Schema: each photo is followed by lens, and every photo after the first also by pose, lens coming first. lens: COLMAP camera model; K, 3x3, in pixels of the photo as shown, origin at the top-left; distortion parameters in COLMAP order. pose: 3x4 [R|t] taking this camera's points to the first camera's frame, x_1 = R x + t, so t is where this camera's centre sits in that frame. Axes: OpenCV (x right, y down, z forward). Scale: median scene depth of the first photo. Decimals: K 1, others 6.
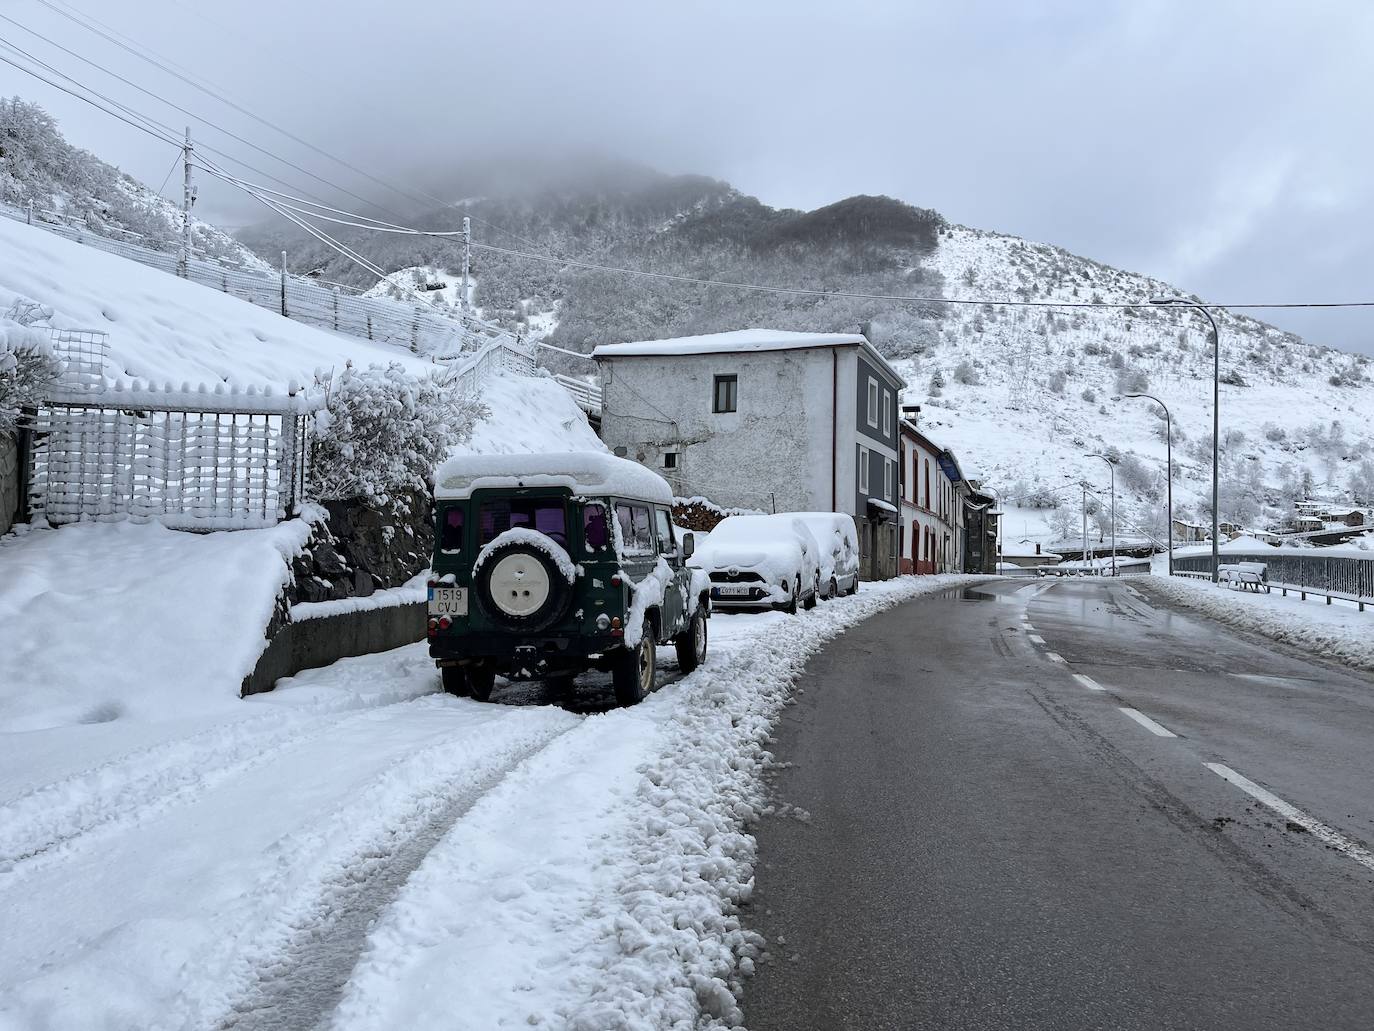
lens RADIAL K [[1003.2, 0, 680.9], [0, 1003.2, 516.4], [0, 0, 1]] dist [0.022872, -0.053474]
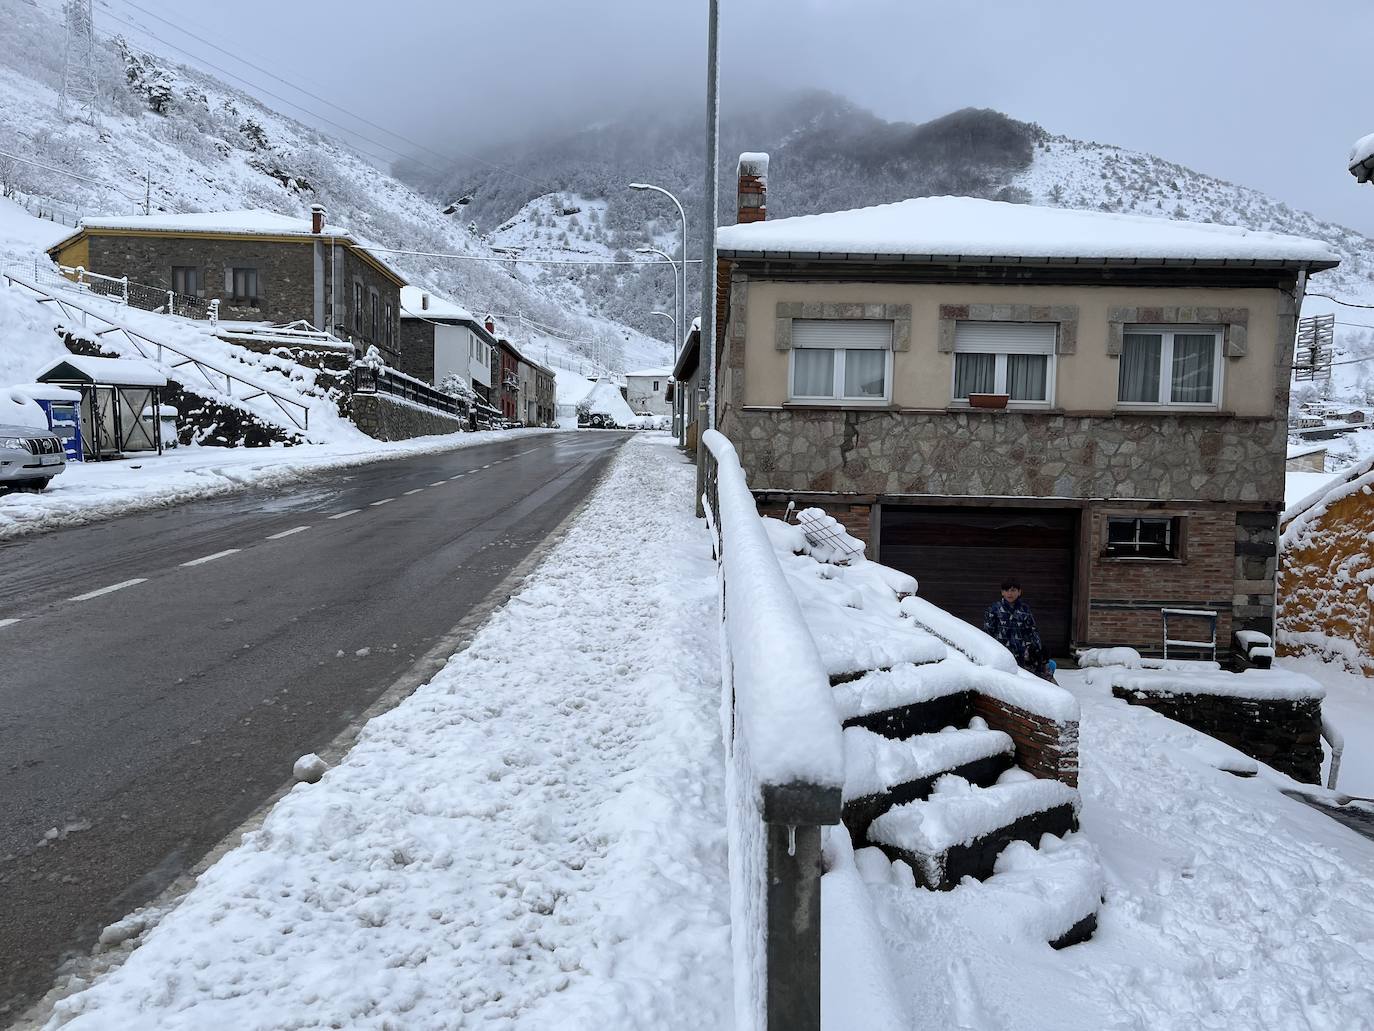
lens RADIAL K [[1003.2, 0, 685.5], [0, 1003.2, 509.4], [0, 0, 1]] dist [0.022872, -0.053474]
pose [[0.991817, 0.006917, -0.127481, 0.036538], [0.004616, 0.995935, 0.089952, 0.000515], [0.127585, -0.089804, 0.987754, -0.162226]]
